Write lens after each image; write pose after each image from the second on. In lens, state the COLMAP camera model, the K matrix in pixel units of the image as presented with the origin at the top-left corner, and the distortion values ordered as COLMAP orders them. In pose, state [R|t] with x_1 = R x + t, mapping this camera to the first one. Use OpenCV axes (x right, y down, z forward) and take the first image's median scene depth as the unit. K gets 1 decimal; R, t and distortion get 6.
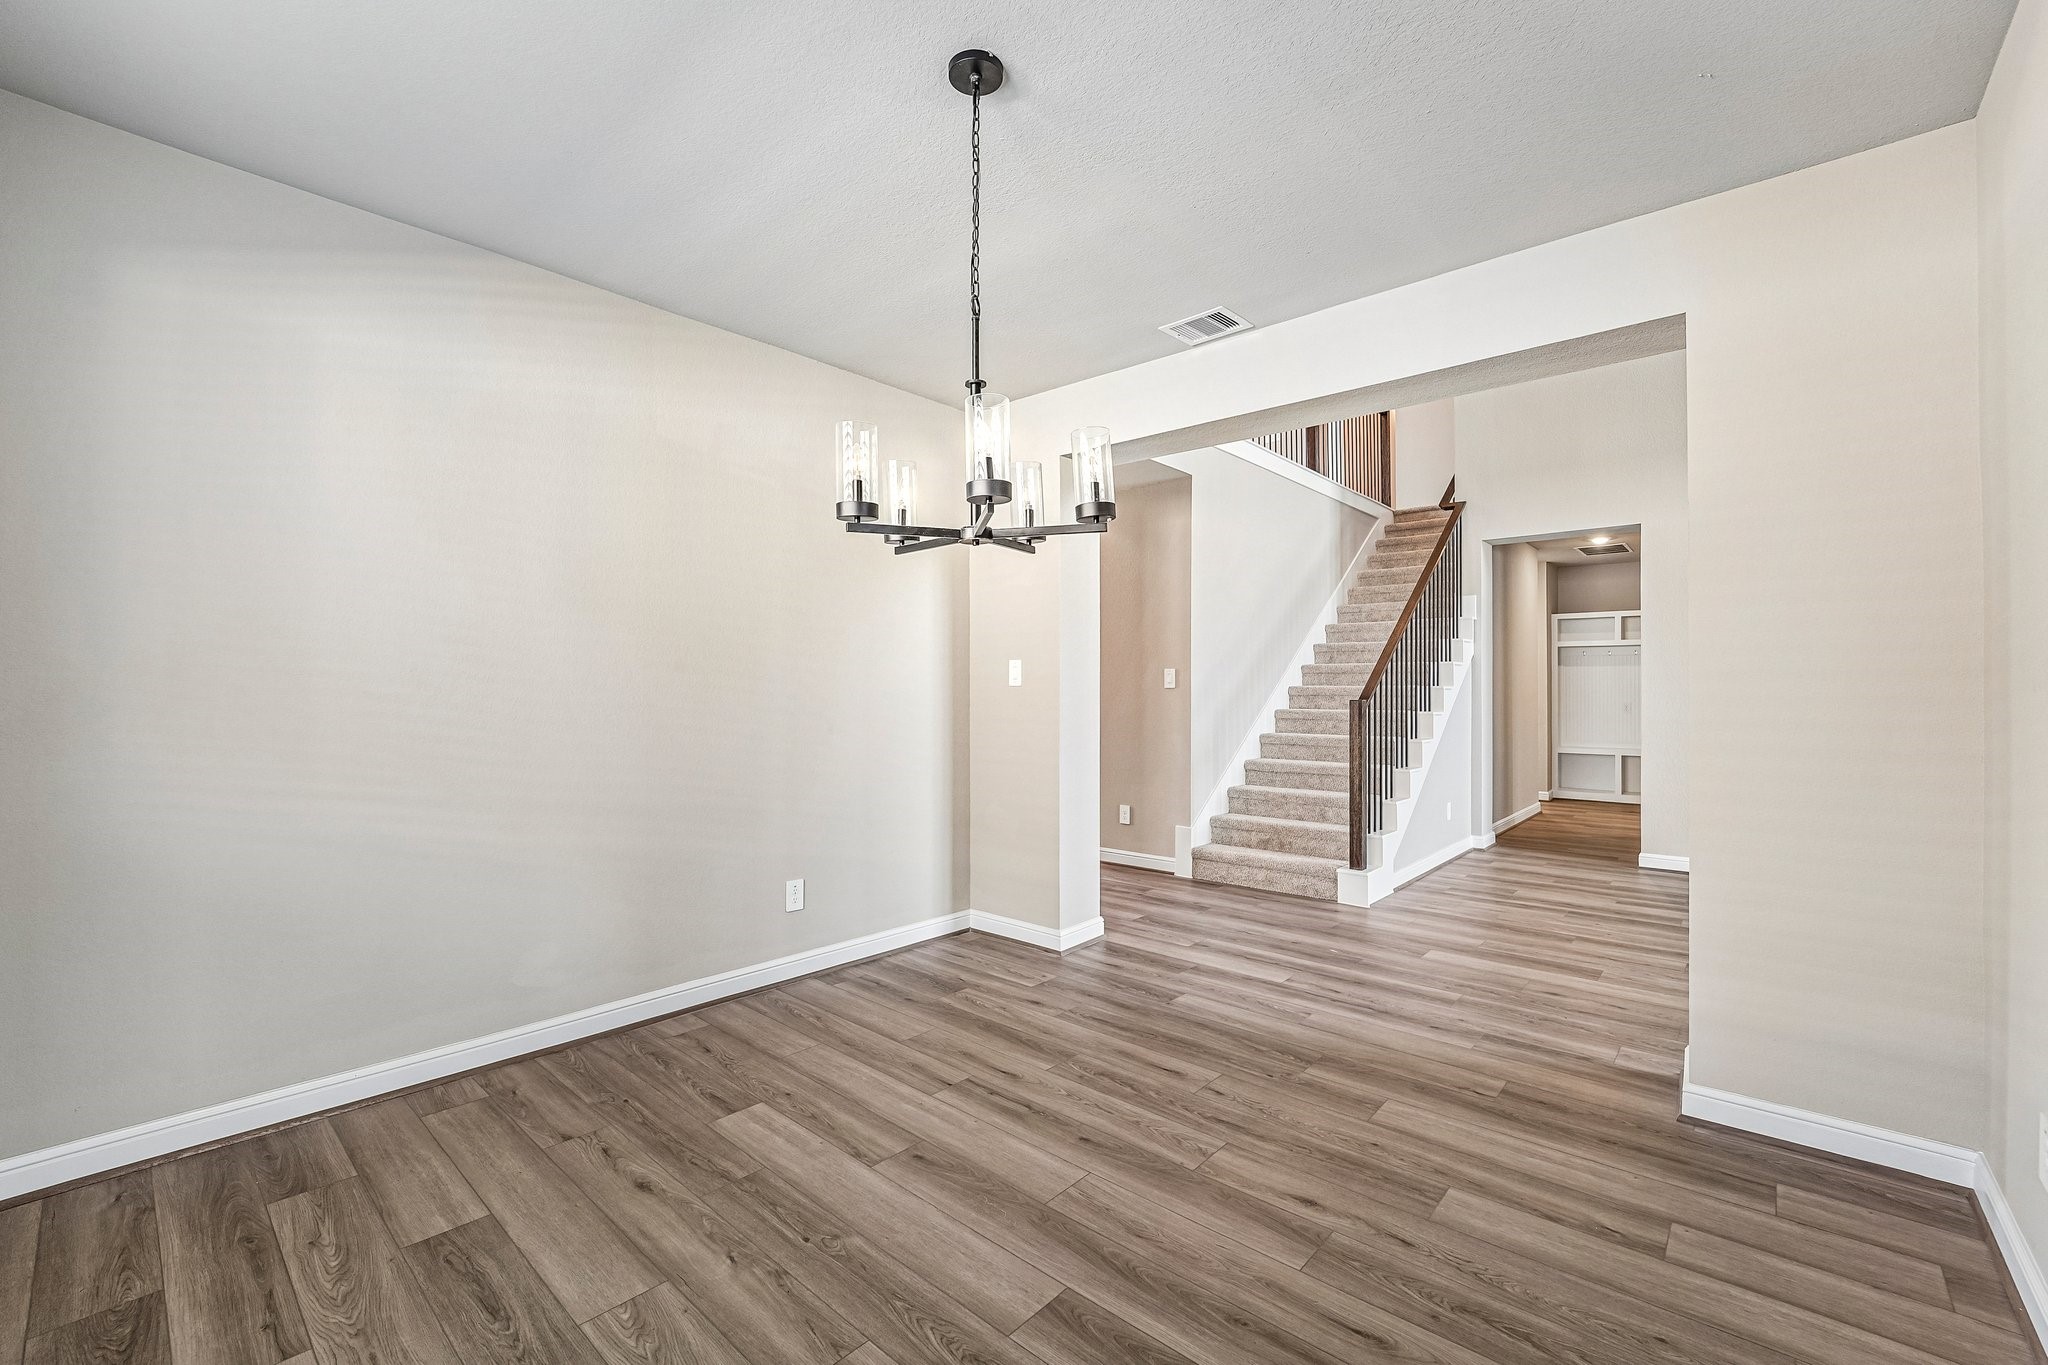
lens RADIAL K [[843.9, 0, 1024.0], [0, 843.9, 682.5], [0, 0, 1]] dist [-0.025635, 0.000155]
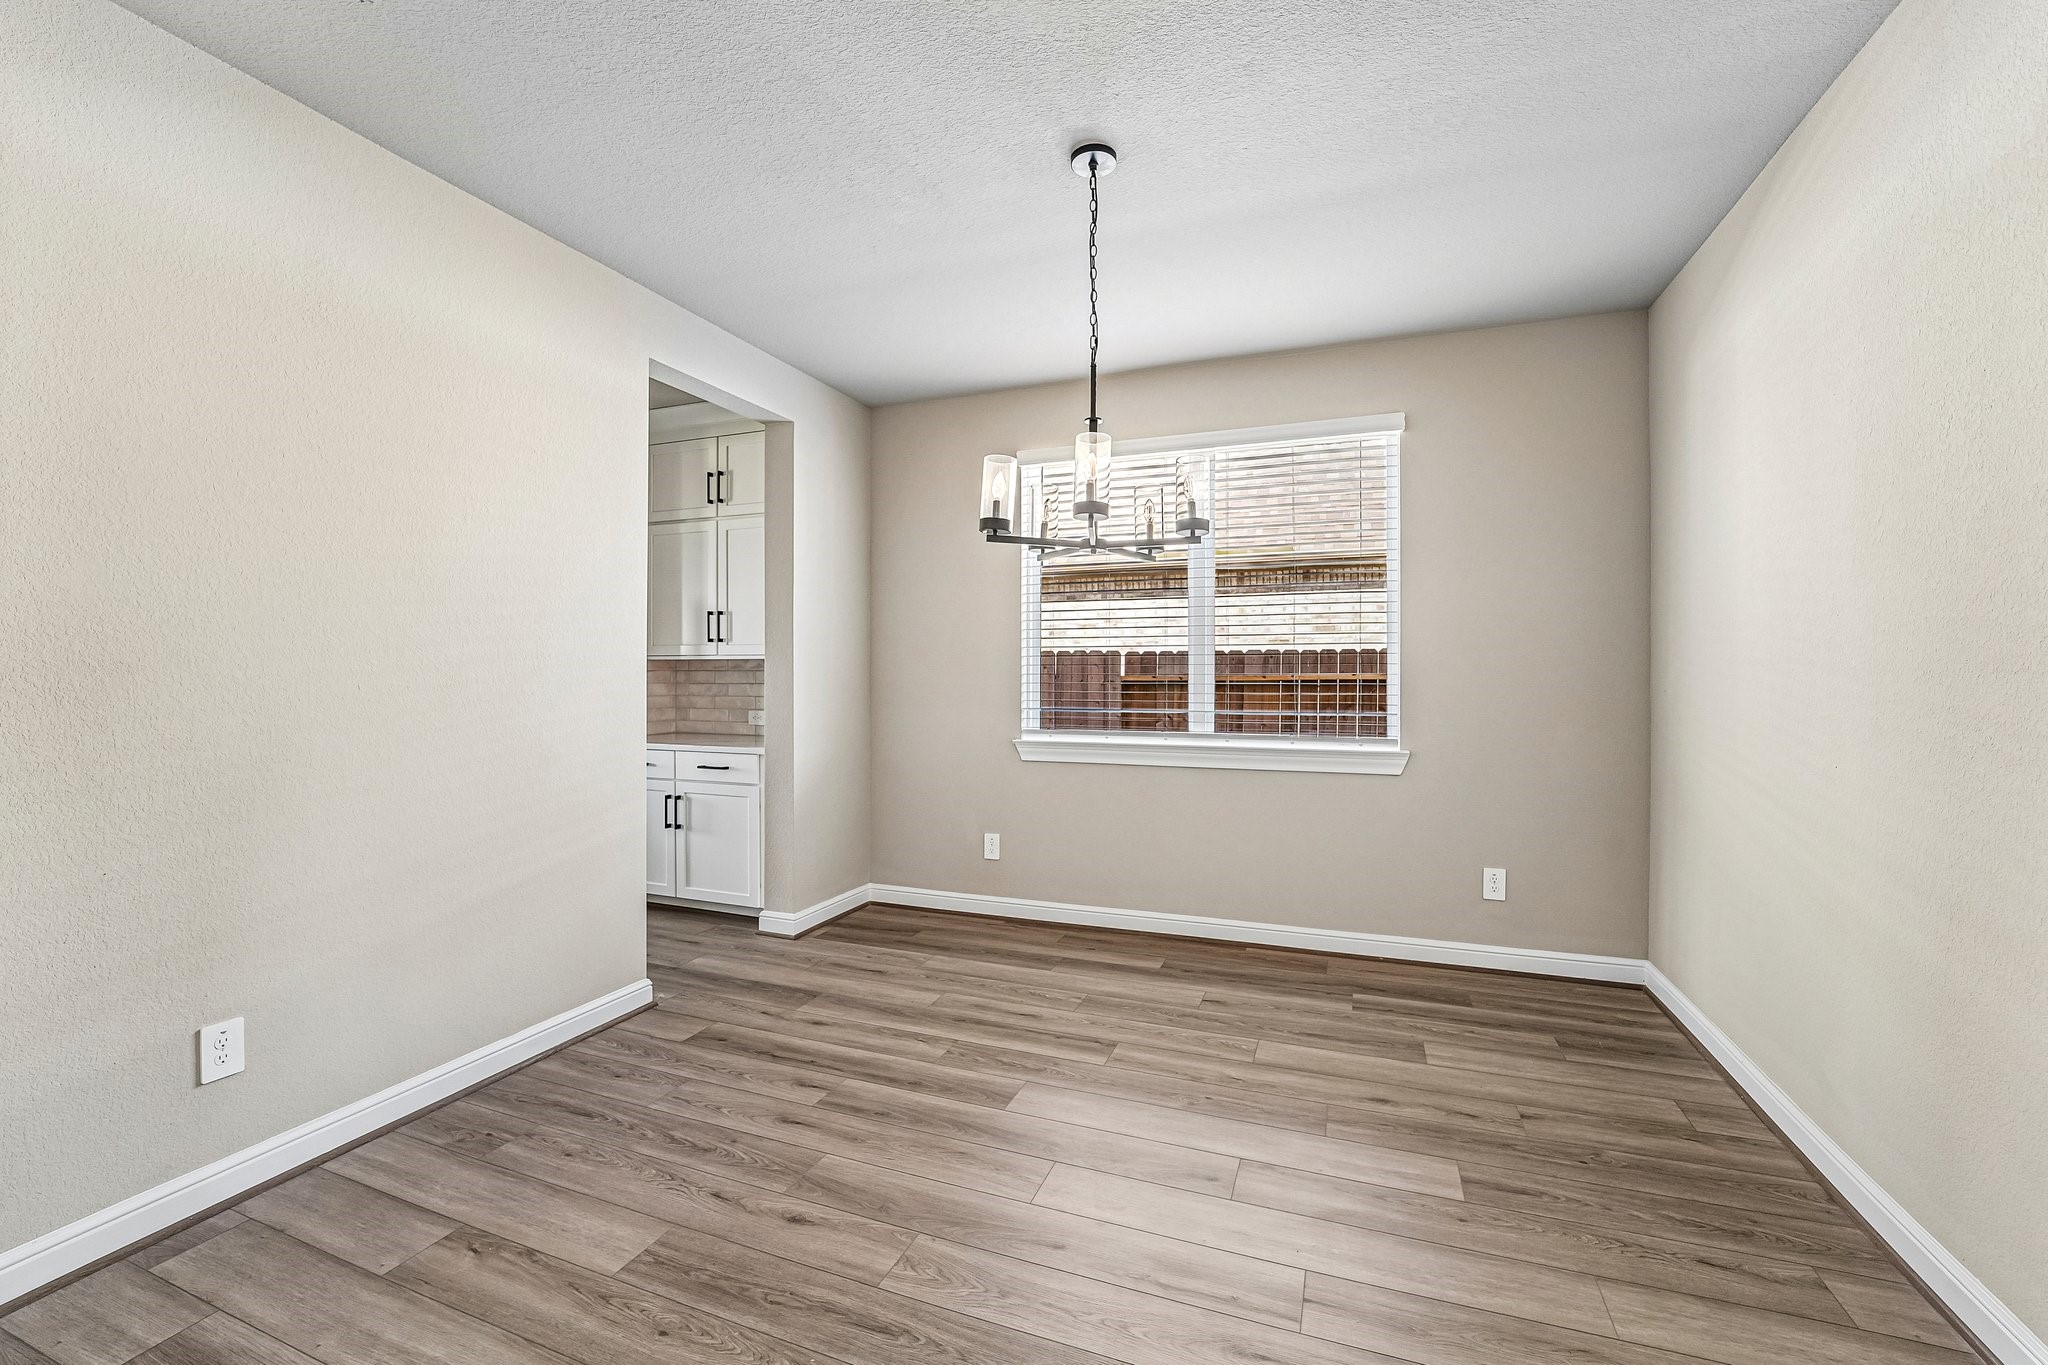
lens RADIAL K [[843.9, 0, 1024.0], [0, 843.9, 682.5], [0, 0, 1]] dist [-0.025635, 0.000155]
pose [[-0.937290, 0.000149, -0.348549, 0.434141], [-0.001548, 0.999988, 0.004592, 0.015452], [0.348546, 0.004843, -0.937279, 1.991598]]
